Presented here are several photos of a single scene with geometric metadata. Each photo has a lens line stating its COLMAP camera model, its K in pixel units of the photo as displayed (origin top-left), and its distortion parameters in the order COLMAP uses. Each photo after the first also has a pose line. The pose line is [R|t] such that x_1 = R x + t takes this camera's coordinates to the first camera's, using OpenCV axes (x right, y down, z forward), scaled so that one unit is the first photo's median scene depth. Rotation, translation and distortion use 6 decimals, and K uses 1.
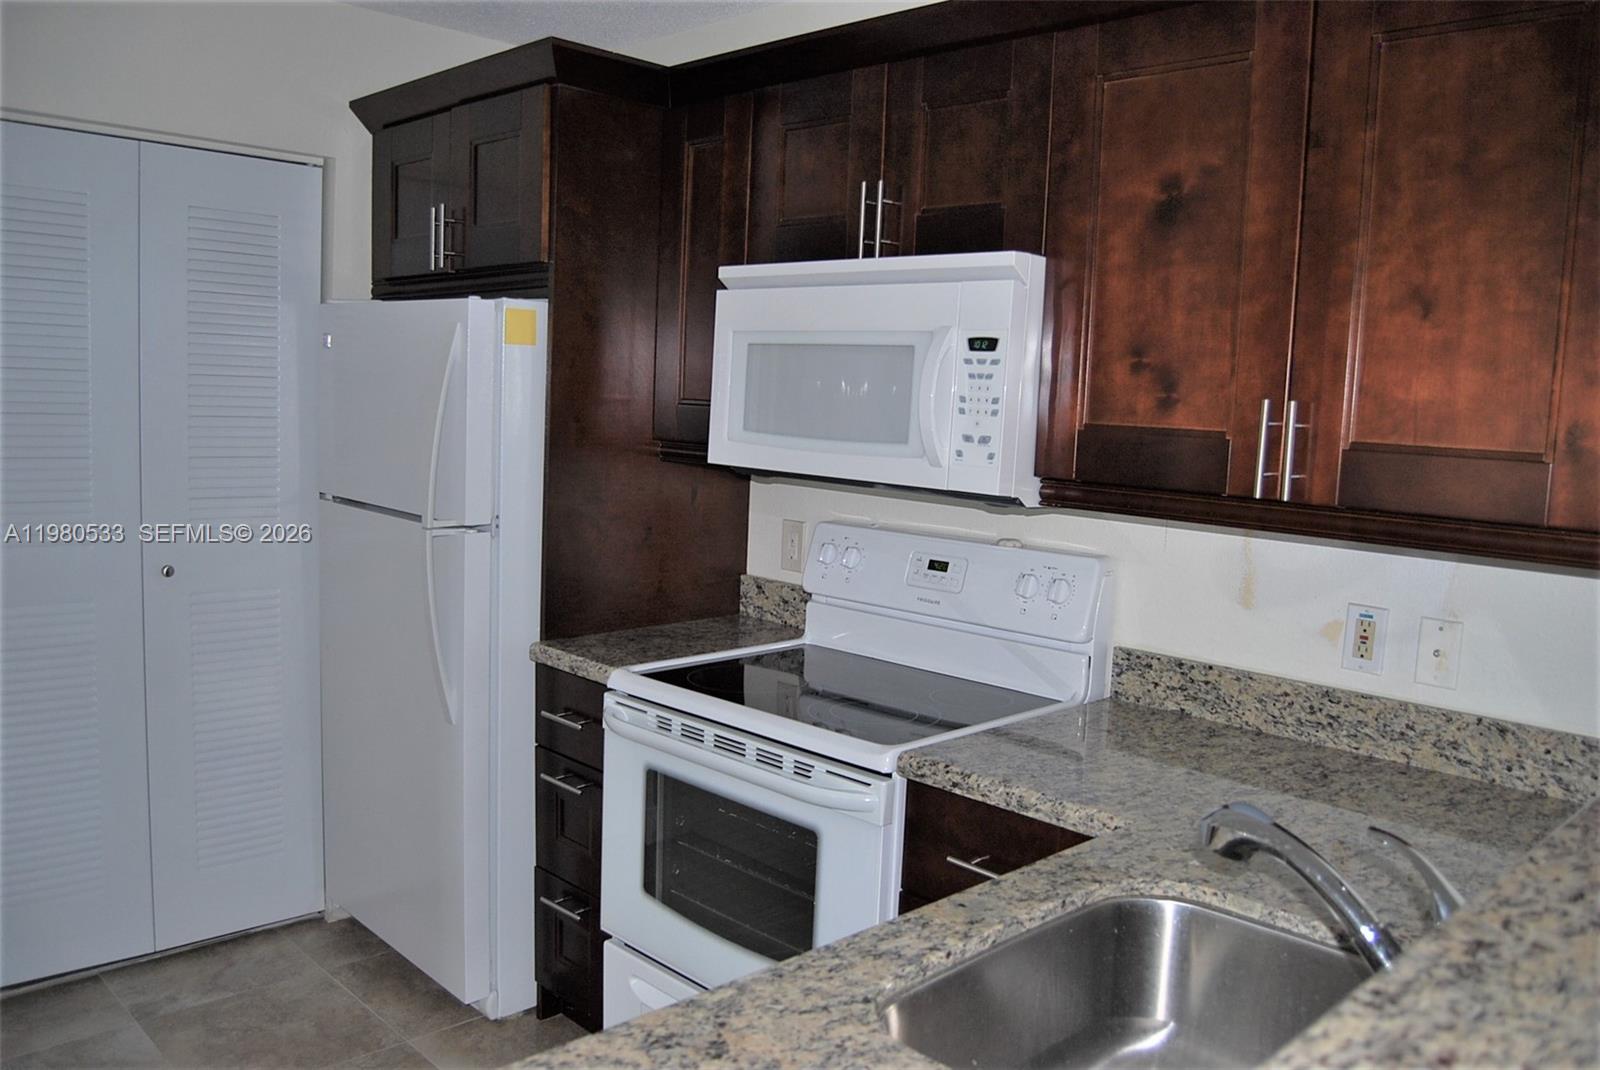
lens RADIAL K [[1263.0, 0, 793.1], [0, 1263.0, 541.3], [0, 0, 1]] dist [-0.102744, 0.046884]
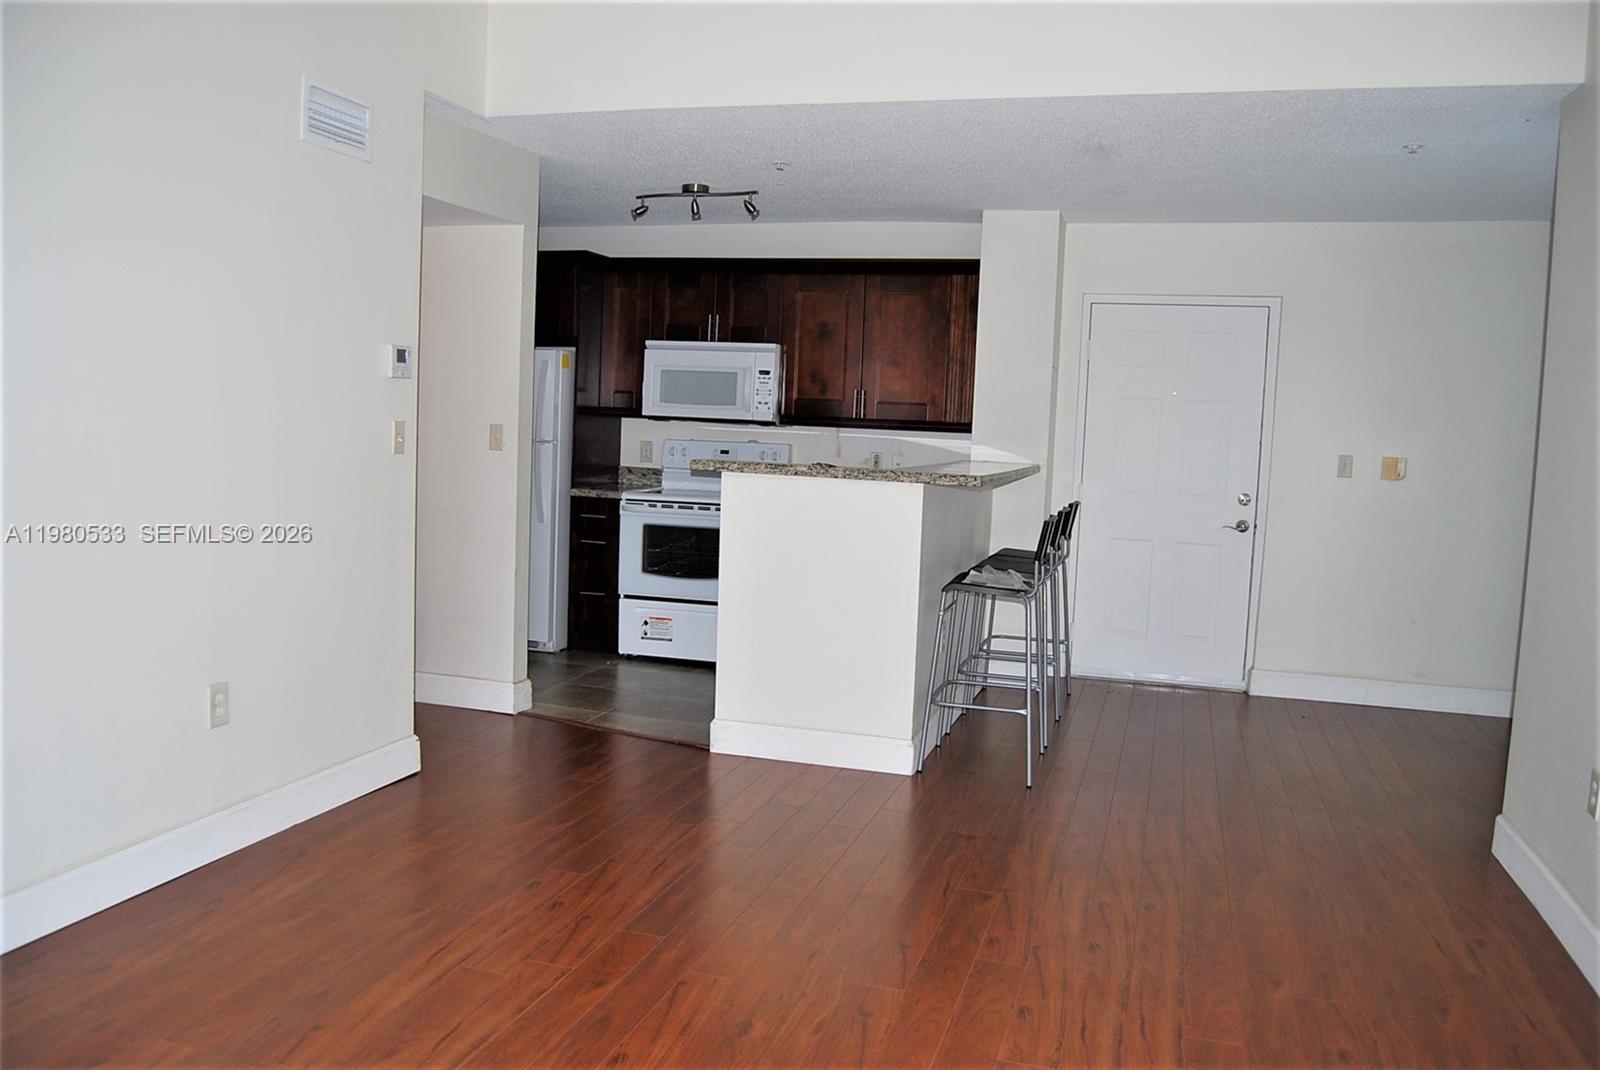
lens RADIAL K [[1263.0, 0, 793.1], [0, 1263.0, 541.3], [0, 0, 1]] dist [-0.102744, 0.046884]
pose [[0.878120, -0.051137, 0.475700, -1.296074], [0.051465, 0.998598, 0.012347, 0.226651], [-0.475665, 0.013640, 0.879521, -1.784228]]
